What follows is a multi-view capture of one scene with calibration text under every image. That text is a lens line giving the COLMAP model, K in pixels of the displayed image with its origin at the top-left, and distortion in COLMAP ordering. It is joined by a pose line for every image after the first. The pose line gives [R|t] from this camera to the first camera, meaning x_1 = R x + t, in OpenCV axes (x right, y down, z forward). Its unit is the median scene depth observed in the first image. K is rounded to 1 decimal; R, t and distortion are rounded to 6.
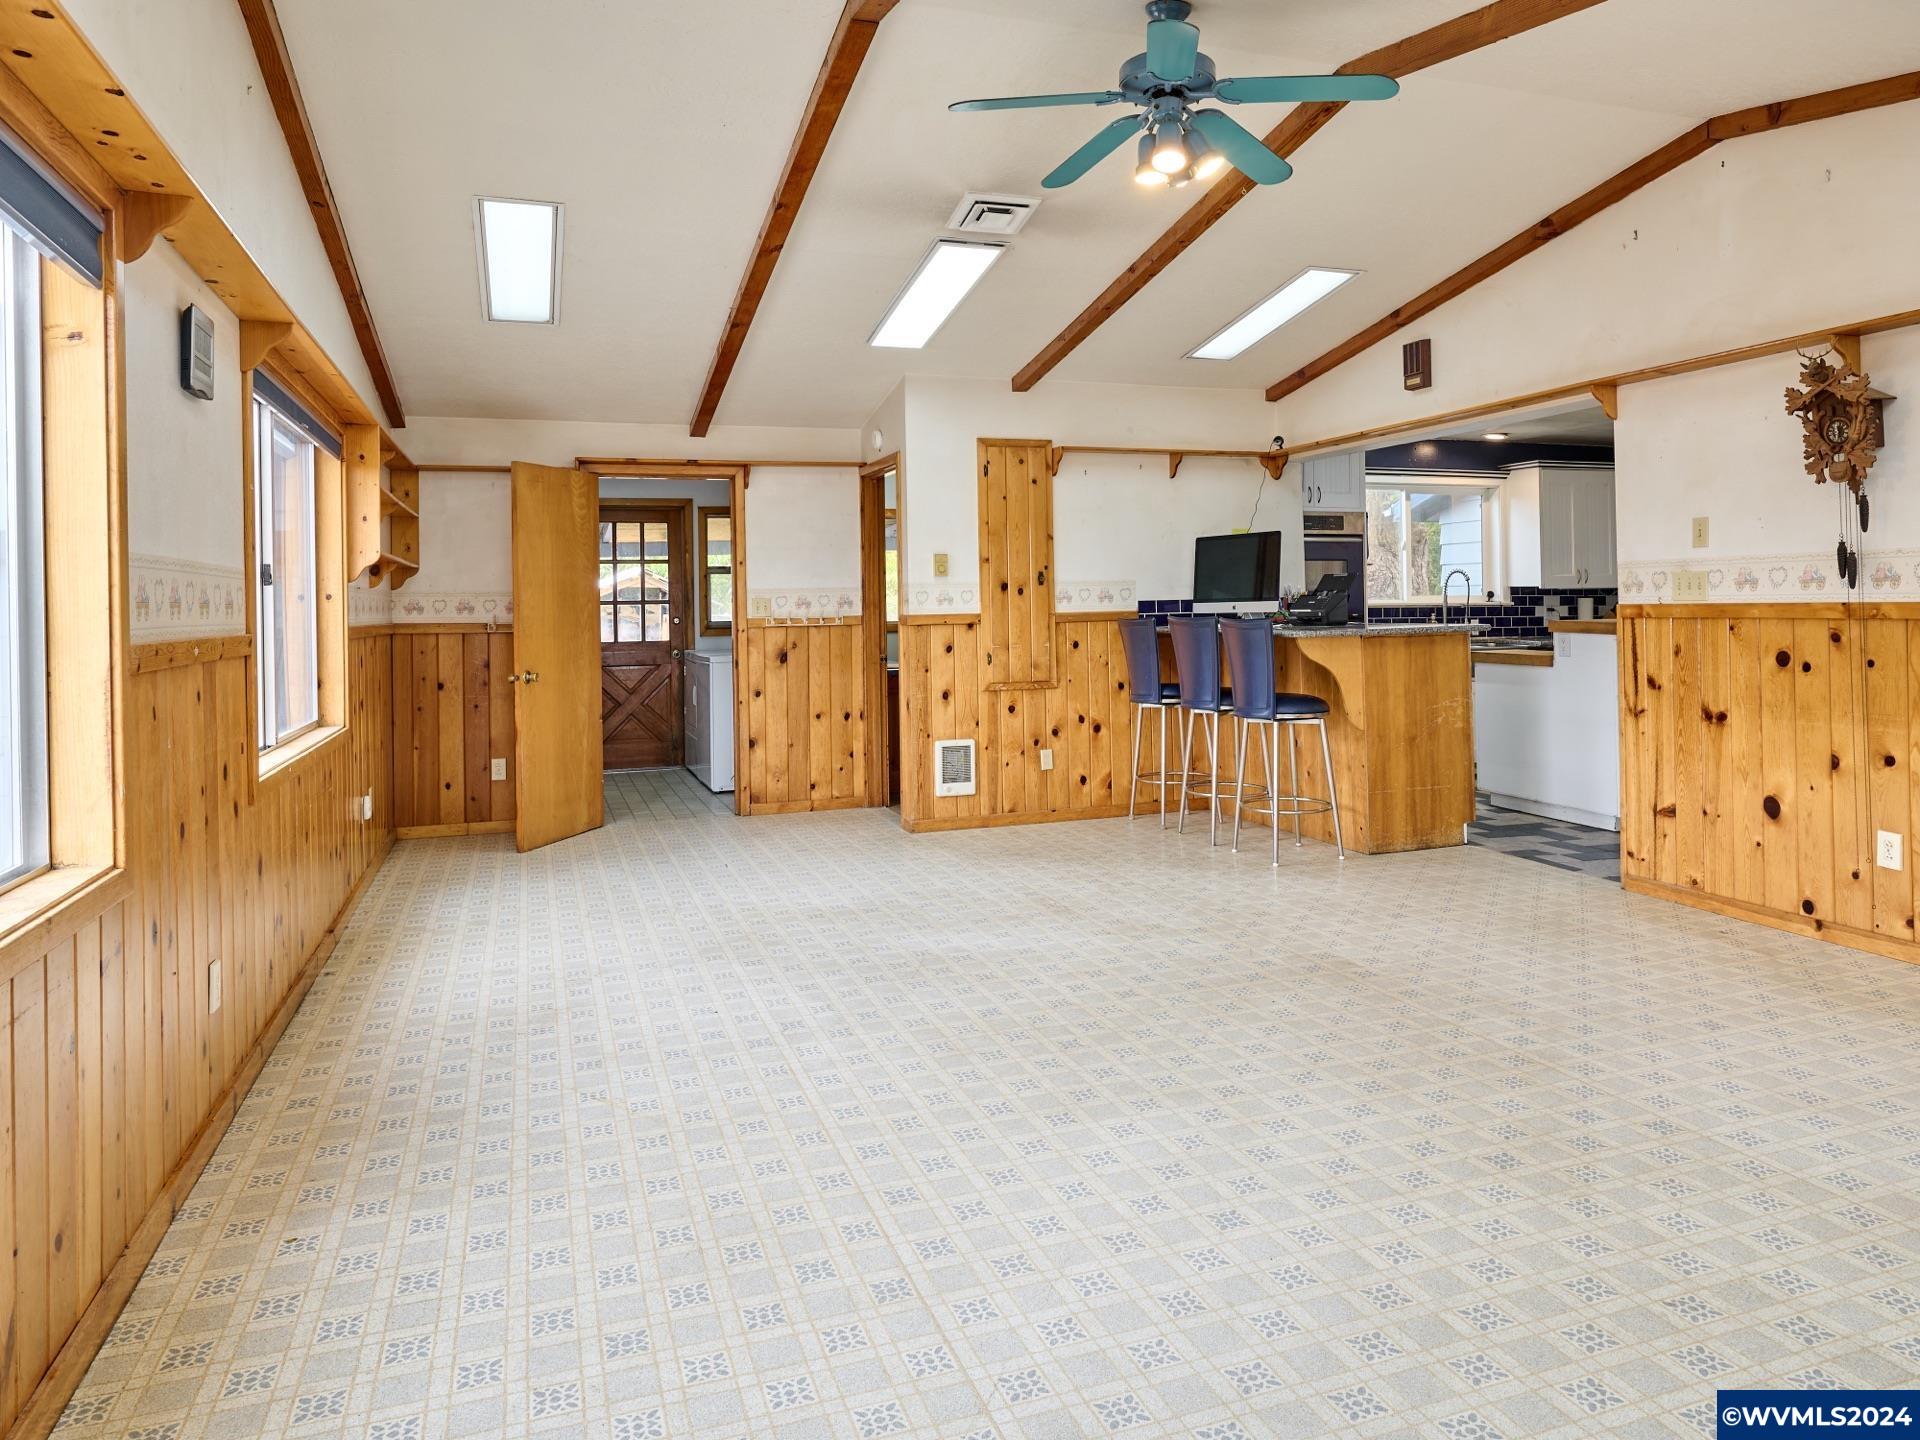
lens RADIAL K [[1266.8, 0, 996.0], [0, 1266.8, 567.6], [0, 0, 1]] dist [-0.001031, -0.005121]
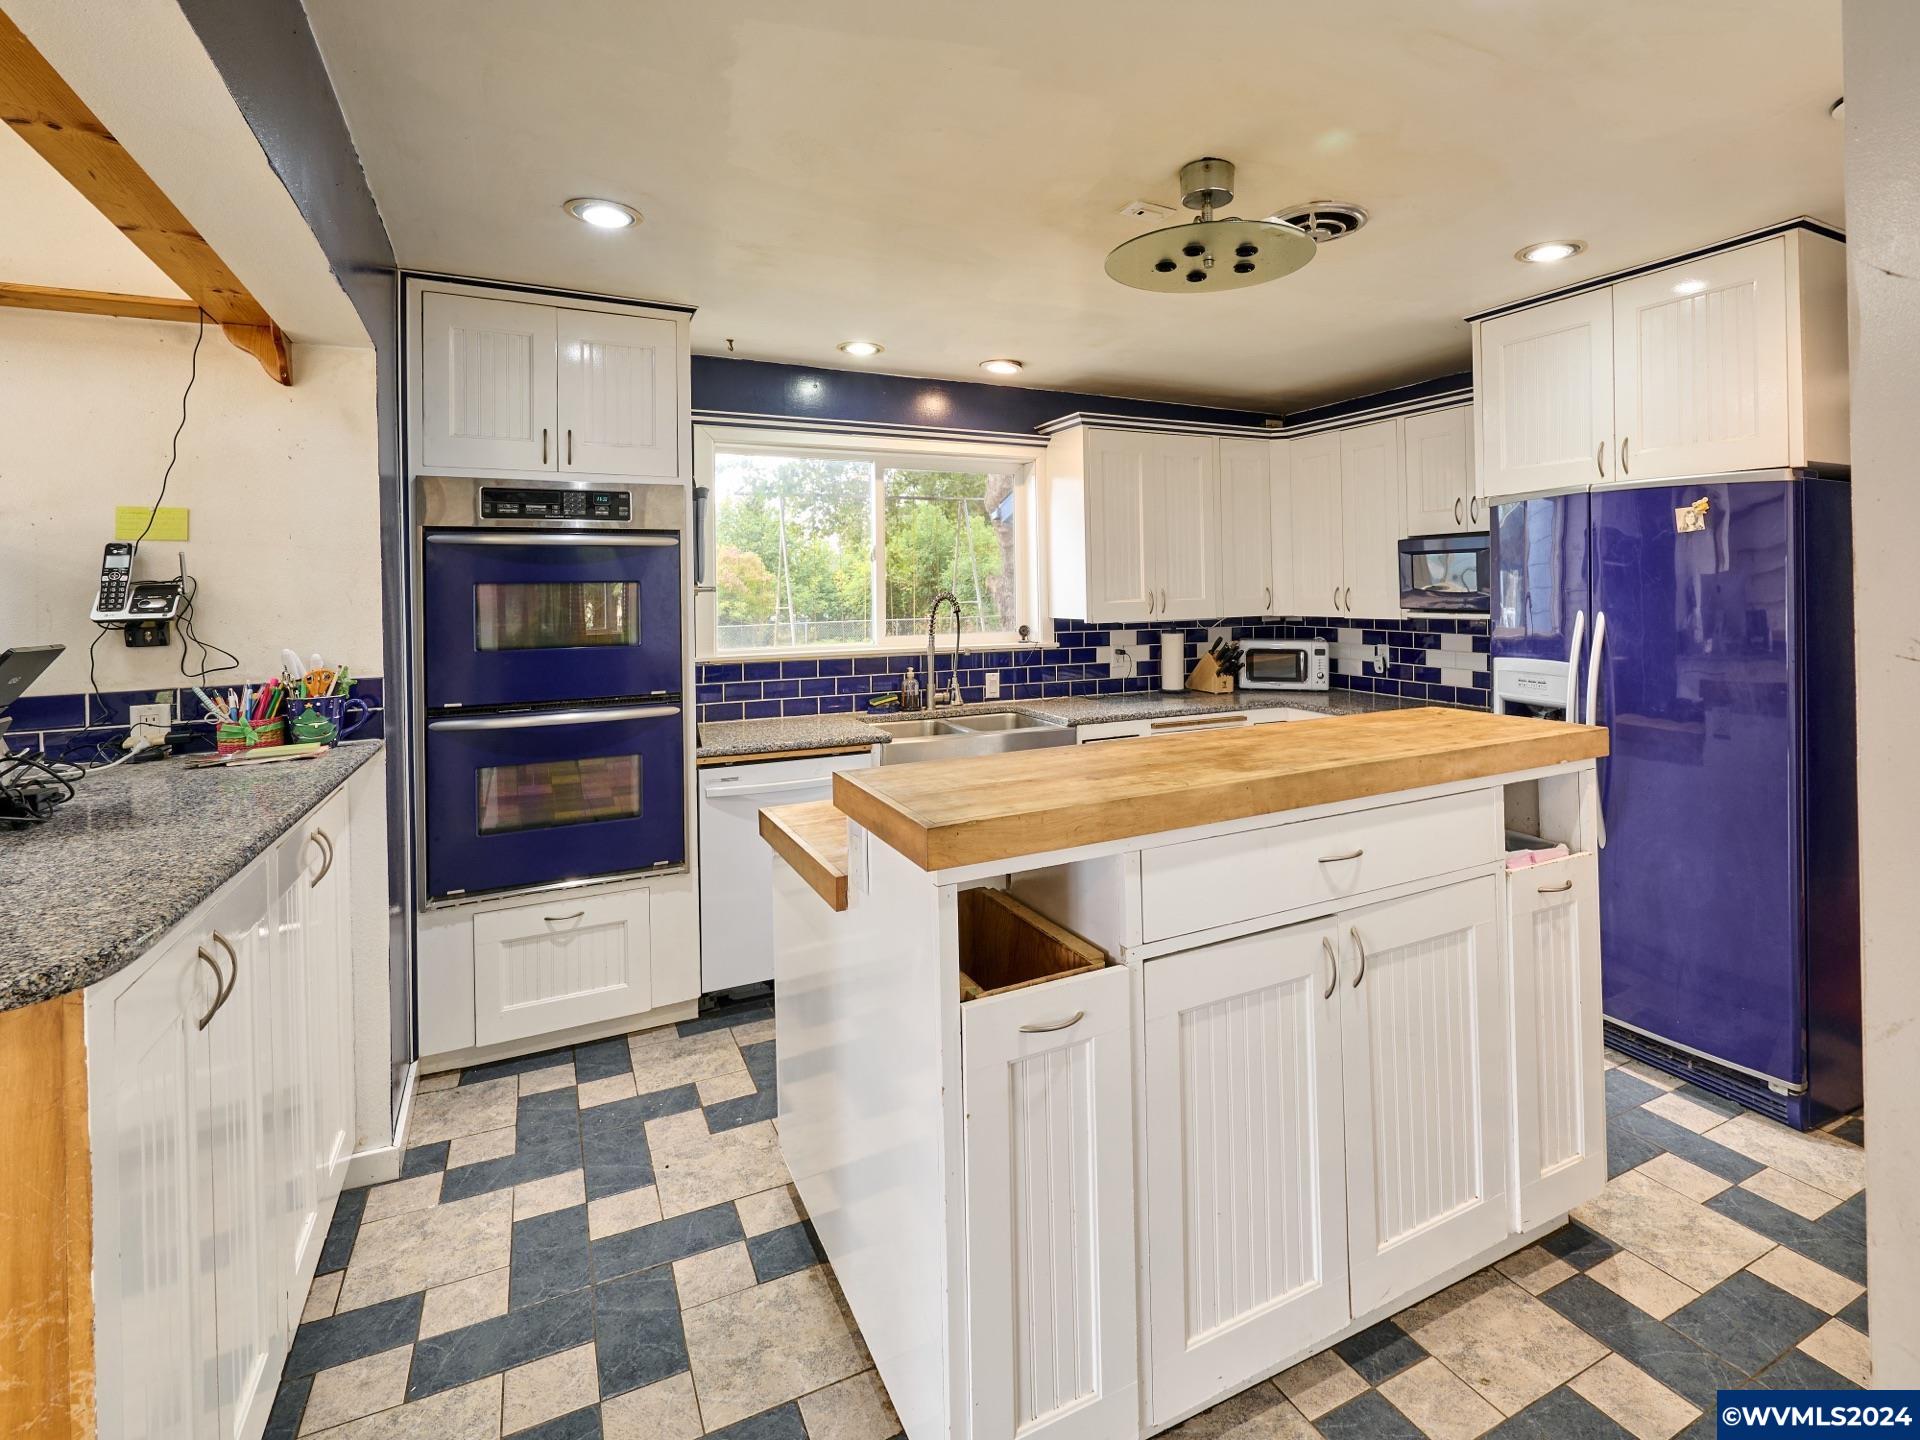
lens RADIAL K [[918.4, 0, 1027.4], [0, 918.4, 583.6], [0, 0, 1]] dist [-0.003530, 0.000652]
pose [[0.990252, -0.005277, 0.139186, 0.434704], [0.003637, 0.999921, 0.012030, -0.010459], [-0.139239, -0.011407, 0.990193, 0.722834]]
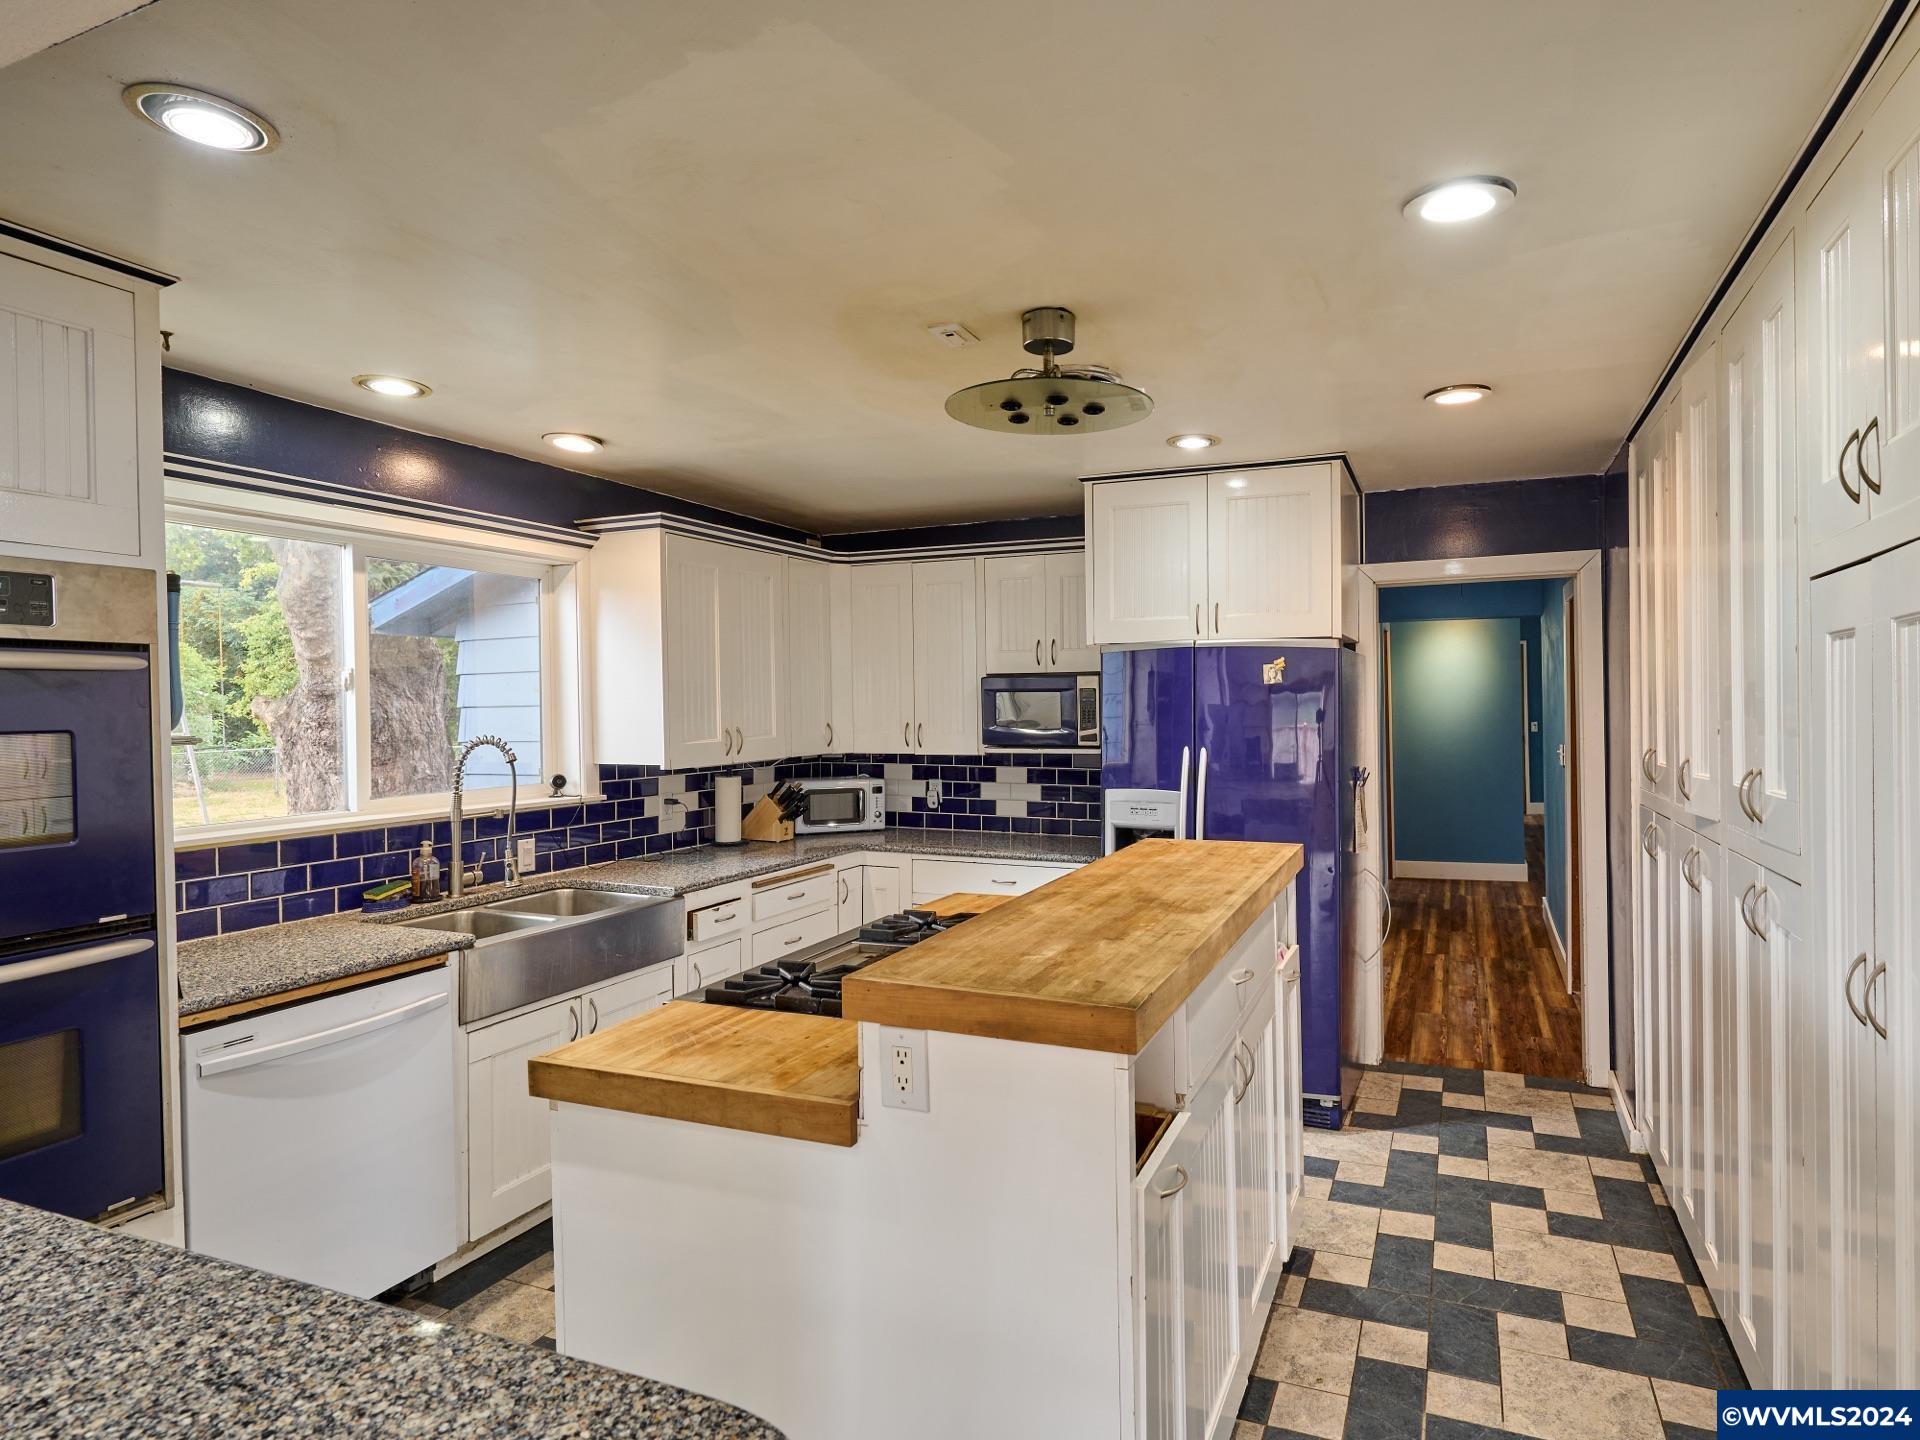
lens RADIAL K [[1029.2, 0, 1046.1], [0, 1029.2, 713.8], [0, 0, 1]] dist [-0.005460, 0.001640]
pose [[0.662039, -0.007982, 0.749427, 0.287397], [-0.009322, 0.999778, 0.018883, -0.018991], [-0.749411, -0.019488, 0.661818, 0.788322]]
